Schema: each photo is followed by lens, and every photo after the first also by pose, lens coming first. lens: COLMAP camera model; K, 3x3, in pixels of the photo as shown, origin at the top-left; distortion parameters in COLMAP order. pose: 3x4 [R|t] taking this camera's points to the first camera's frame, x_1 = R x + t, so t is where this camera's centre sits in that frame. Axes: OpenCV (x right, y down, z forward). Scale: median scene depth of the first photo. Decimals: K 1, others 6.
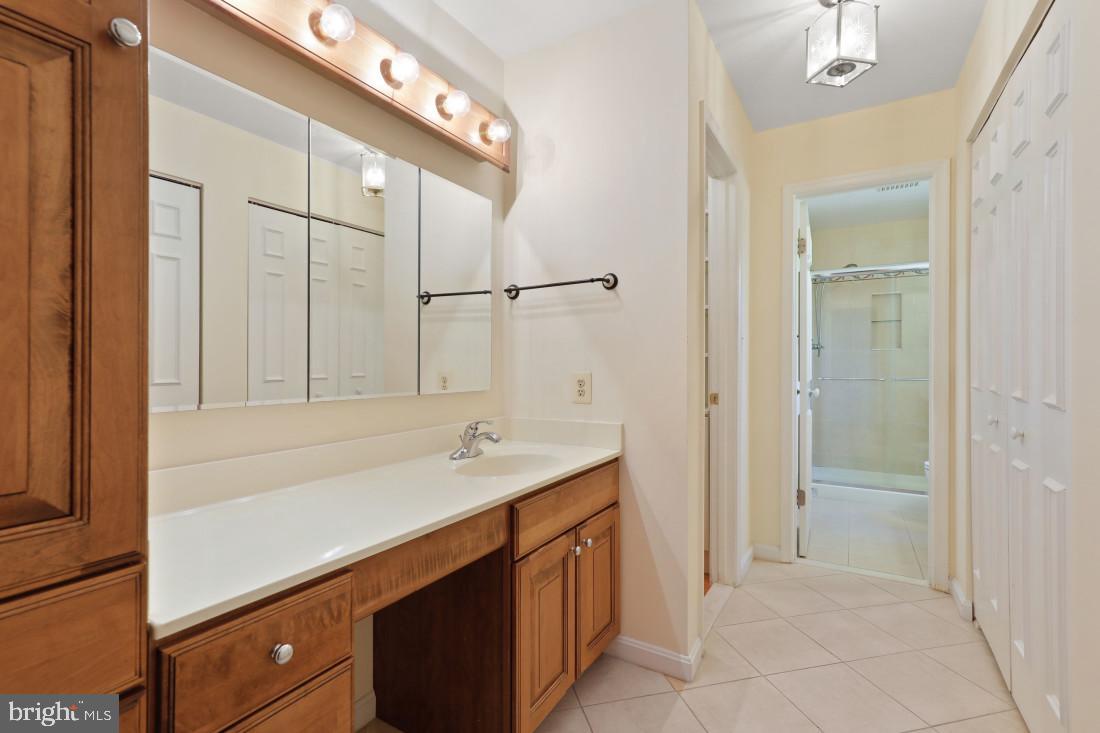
lens RADIAL K [[503.7, 0, 546.6], [0, 503.7, 360.5], [0, 0, 1]] dist [0.004237, 0.000331]
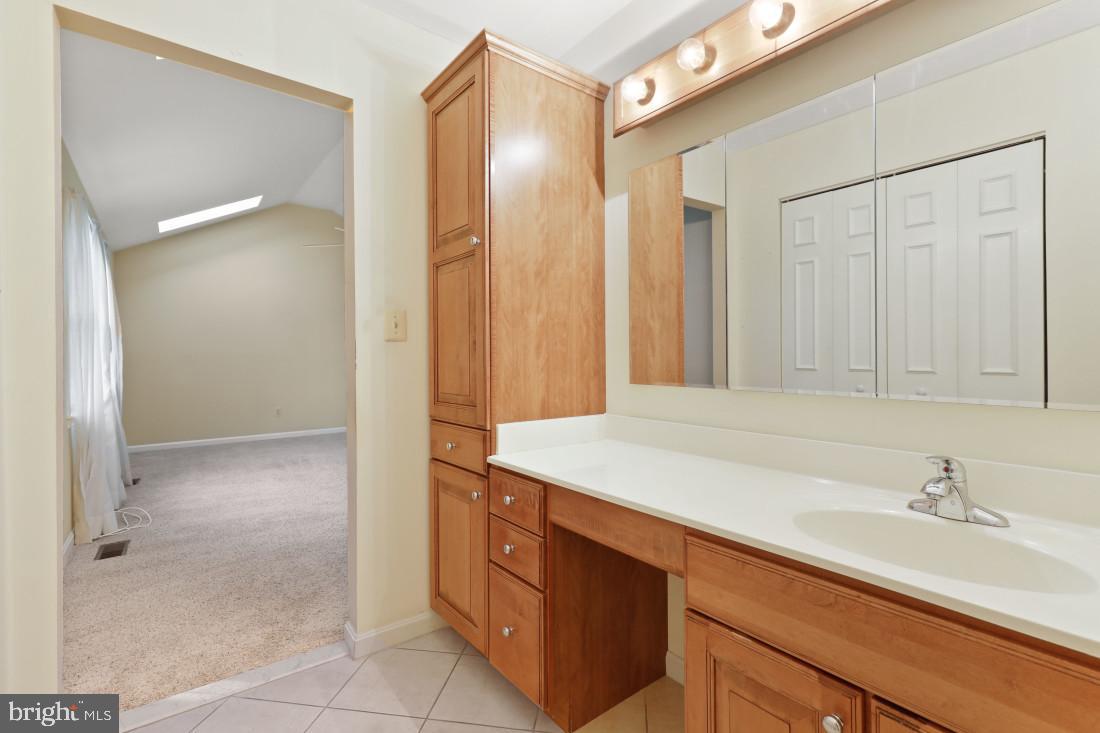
lens RADIAL K [[503.7, 0, 546.0], [0, 503.7, 358.5], [0, 0, 1]] dist [0.004237, 0.000331]
pose [[-0.351472, 0.010680, -0.936138, 0.480890], [0.007478, 0.999935, 0.008600, 0.004777], [0.936169, -0.003978, -0.351529, 0.698915]]
